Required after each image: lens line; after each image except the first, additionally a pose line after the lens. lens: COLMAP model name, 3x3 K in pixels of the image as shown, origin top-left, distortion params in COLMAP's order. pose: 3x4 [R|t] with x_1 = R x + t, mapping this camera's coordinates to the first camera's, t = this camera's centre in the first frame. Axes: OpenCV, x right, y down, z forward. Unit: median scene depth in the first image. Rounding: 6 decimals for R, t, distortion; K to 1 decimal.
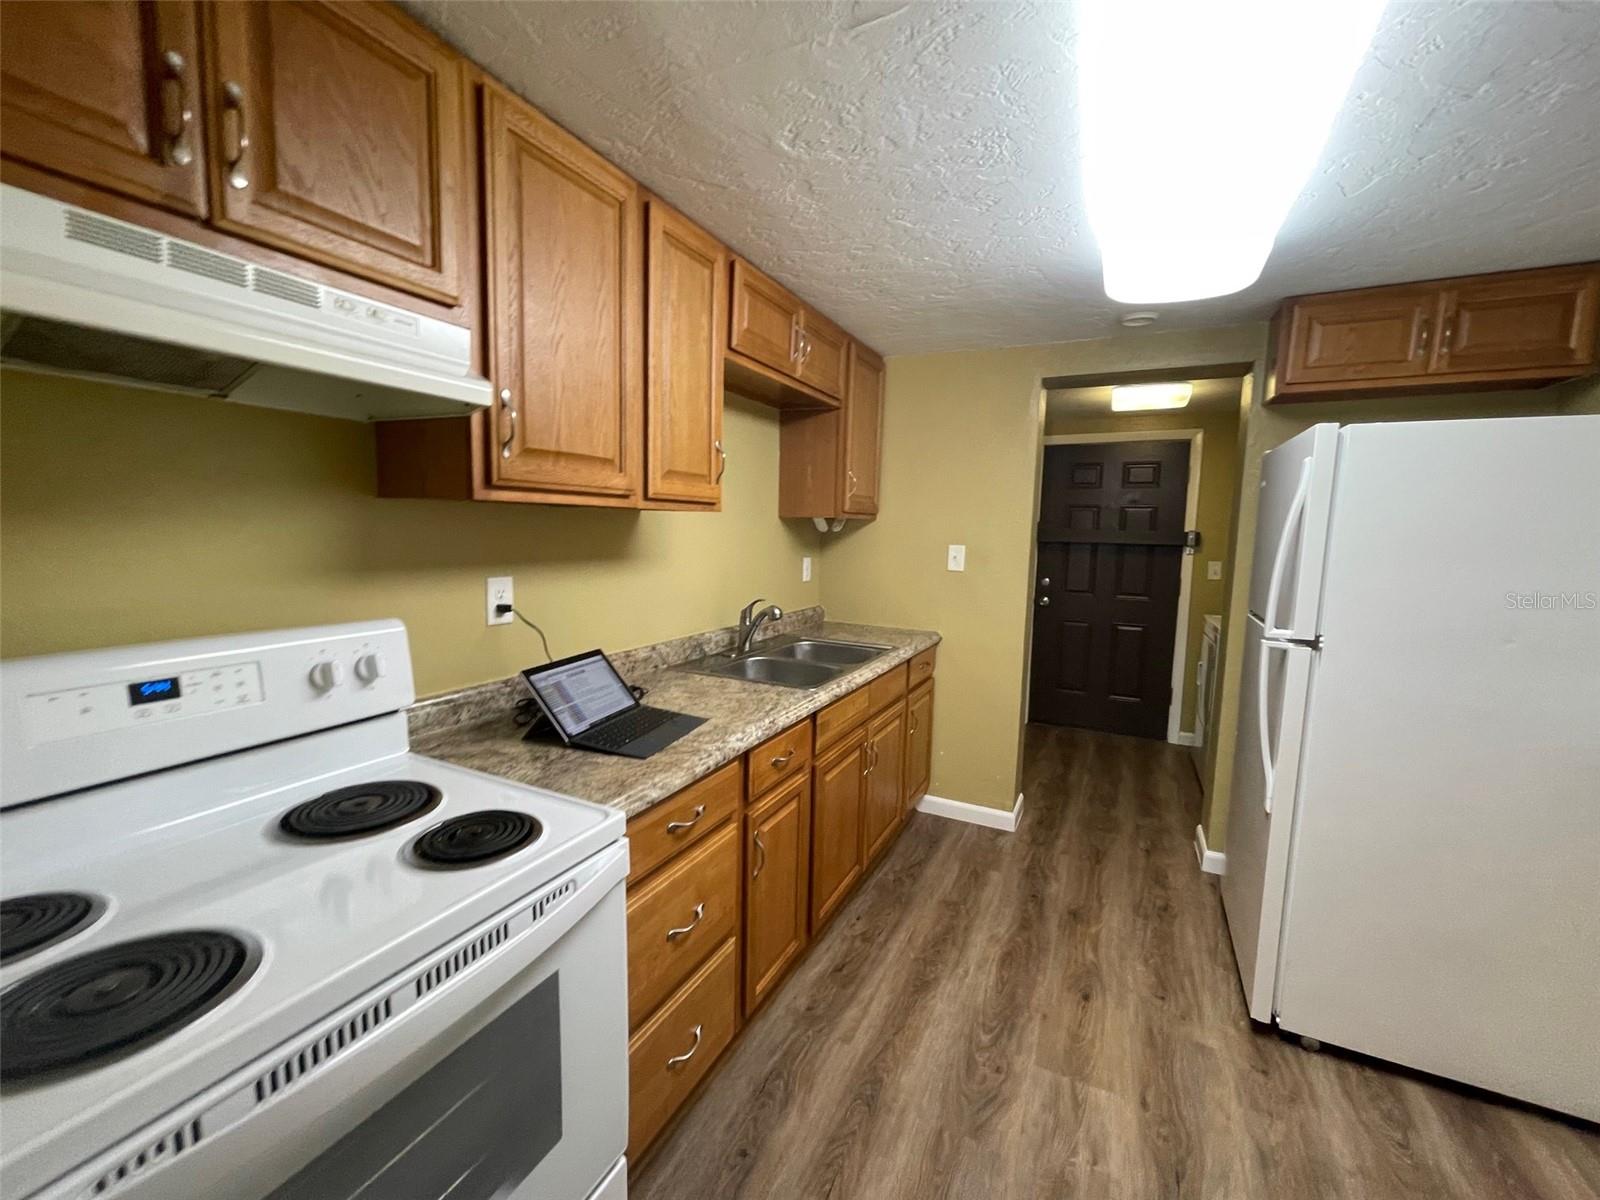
lens RADIAL K [[655.7, 0, 800.0], [0, 655.7, 600.0], [0, 0, 1]] dist [-0.001097, -0.000139]
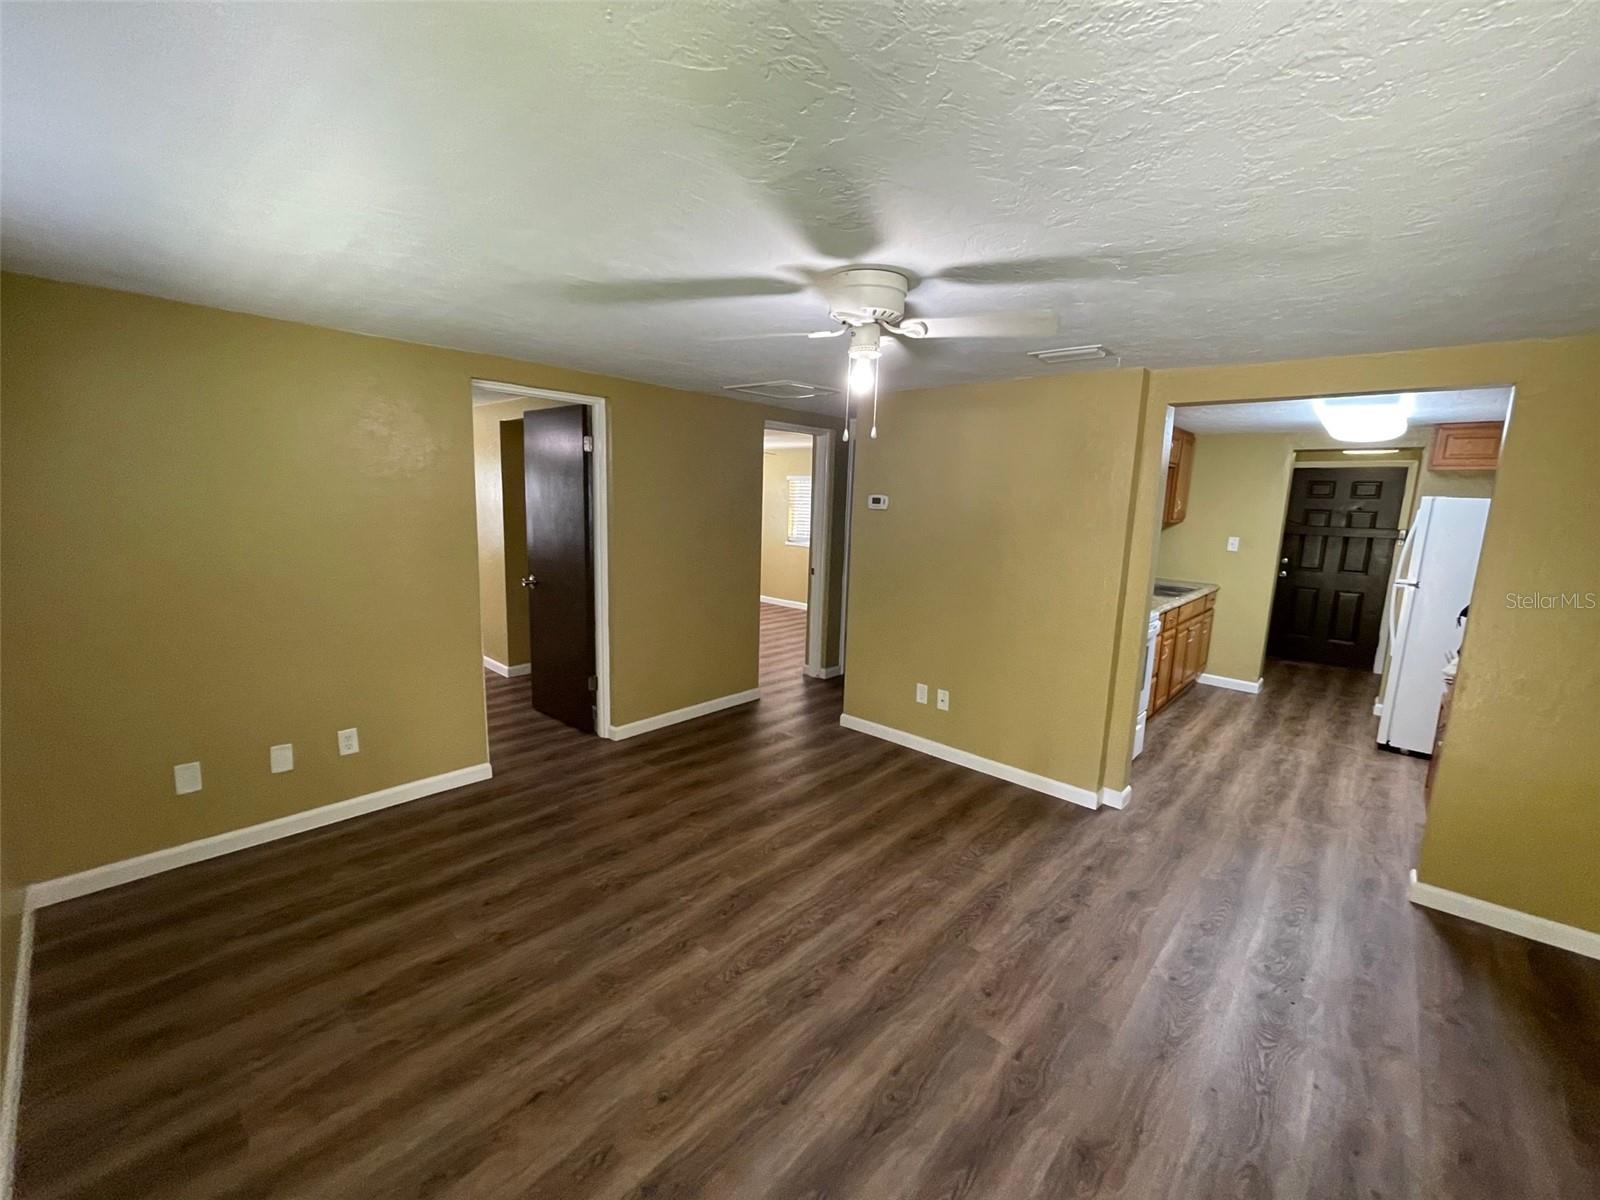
lens RADIAL K [[655.7, 0, 800.0], [0, 655.7, 600.0], [0, 0, 1]] dist [-0.001097, -0.000139]
pose [[0.964018, 0.054421, -0.260209, -0.570627], [-0.044197, 0.998009, 0.044985, 0.080784], [0.262139, -0.031866, 0.964504, -1.406113]]
